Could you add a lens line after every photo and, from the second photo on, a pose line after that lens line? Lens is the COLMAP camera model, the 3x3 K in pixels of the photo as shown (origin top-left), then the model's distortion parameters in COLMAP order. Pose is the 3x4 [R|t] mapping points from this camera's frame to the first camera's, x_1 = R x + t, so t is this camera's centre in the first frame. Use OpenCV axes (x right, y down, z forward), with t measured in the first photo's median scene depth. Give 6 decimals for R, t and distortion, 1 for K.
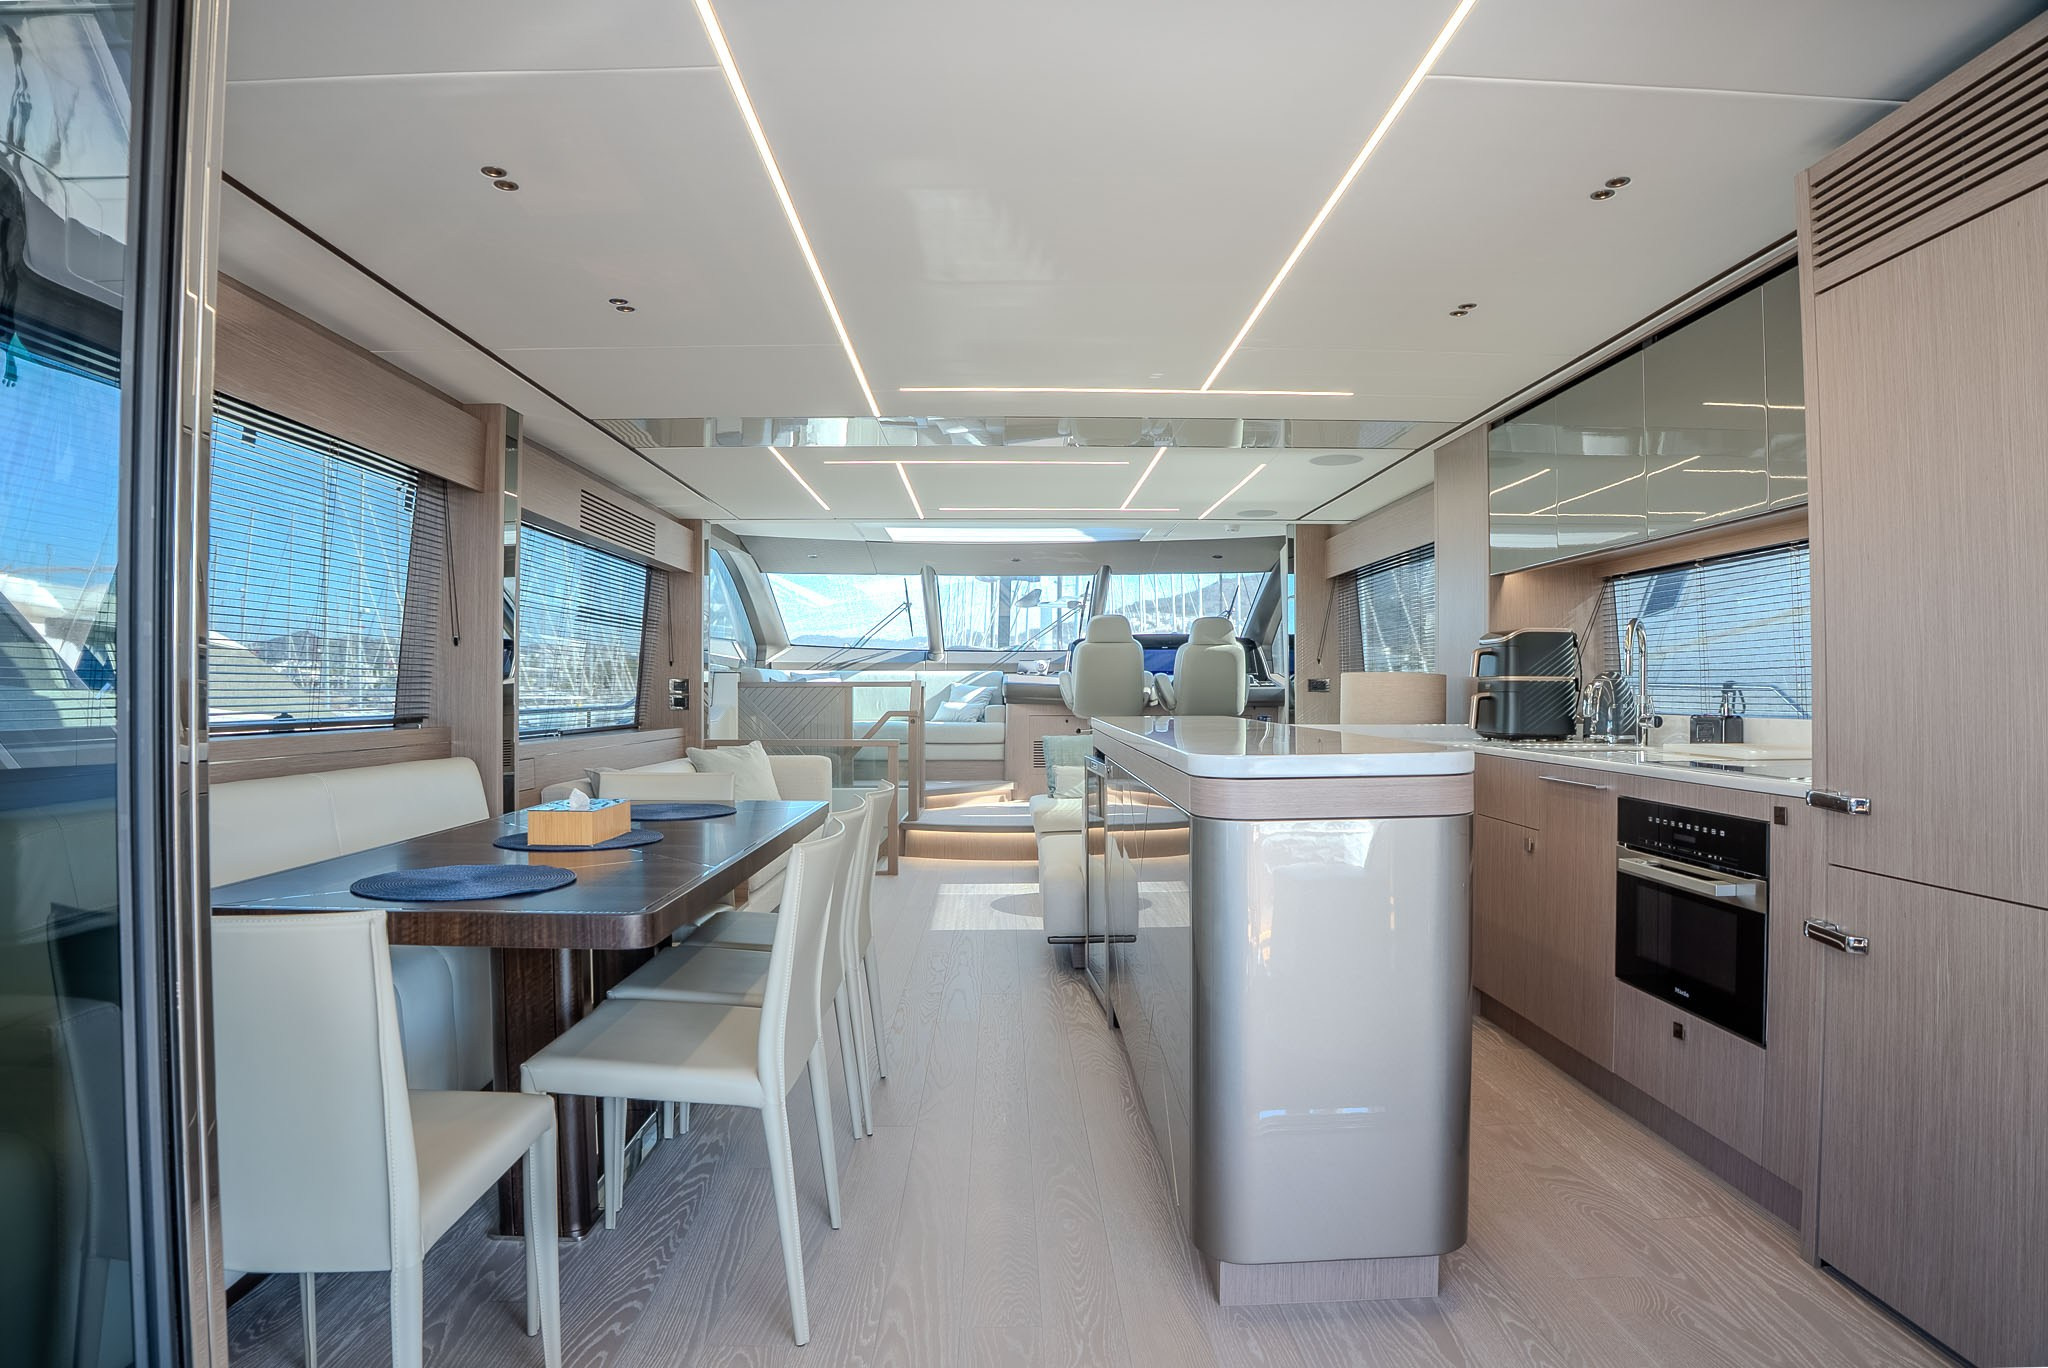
lens RADIAL K [[1178.8, 0, 1049.4], [0, 1178.8, 682.6], [0, 0, 1]] dist [-0.088224, 0.001662]
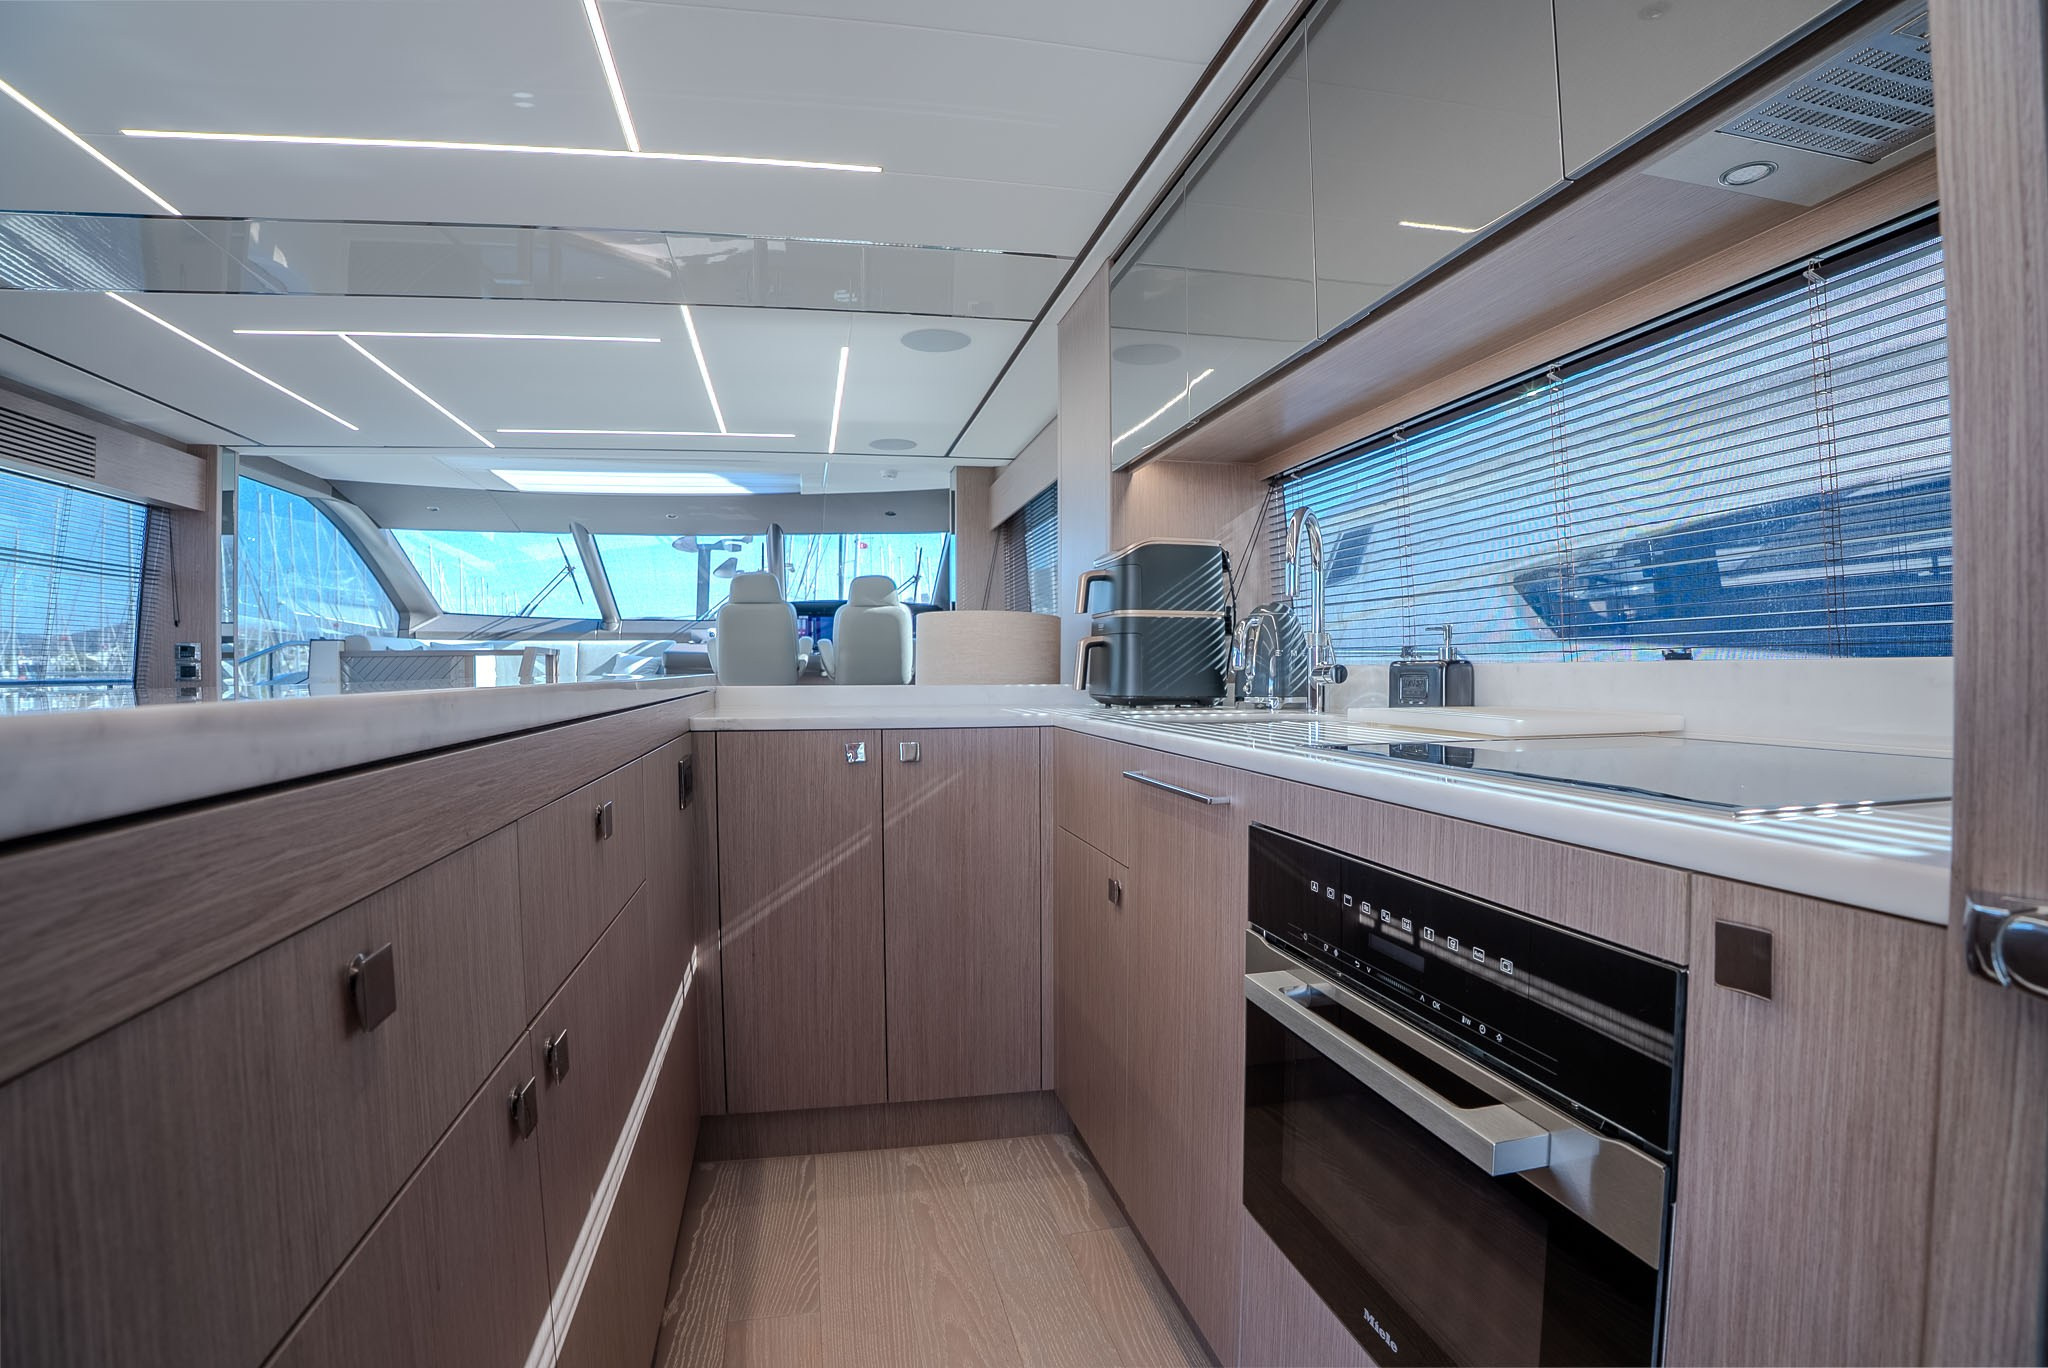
lens RADIAL K [[1005.4, 0, 1024.0], [0, 1005.4, 684.0], [0, 0, 1]] dist [-0.130605, 0.034948]
pose [[0.985352, -0.006977, 0.170390, 0.134339], [0.003733, 0.999806, 0.019351, 0.014279], [-0.170492, -0.018431, 0.985187, 0.249364]]
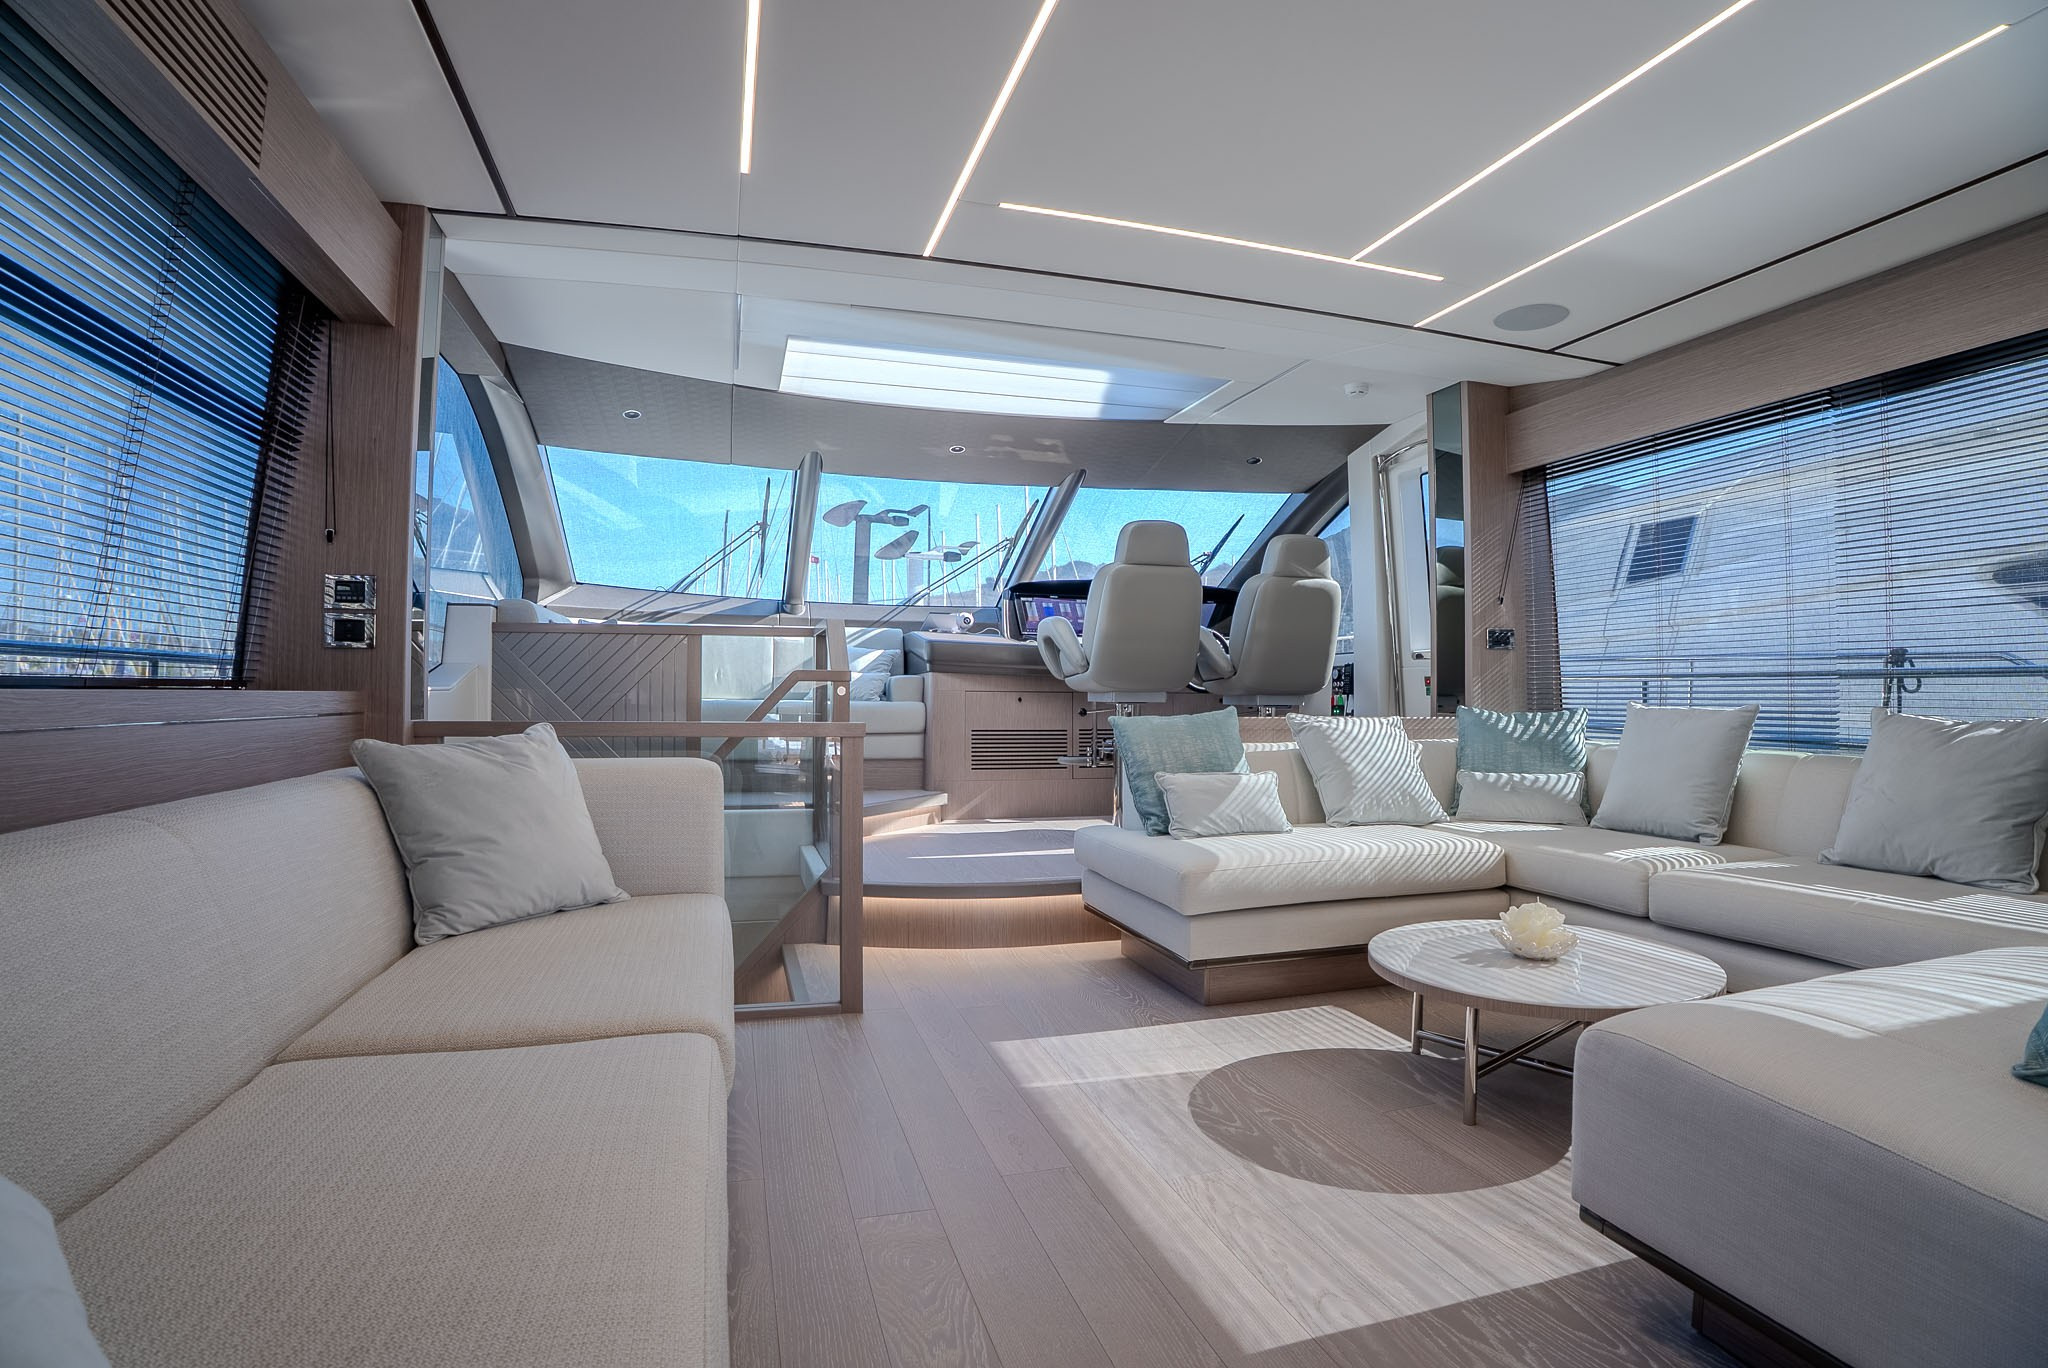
lens RADIAL K [[1005.4, 0, 1024.0], [0, 1005.4, 684.0], [0, 0, 1]] dist [-0.130605, 0.034948]
pose [[0.969667, 0.010548, 0.244200, -0.153408], [-0.010248, 0.999944, -0.002499, 0.031605], [-0.244213, -0.000079, 0.969722, 0.565224]]
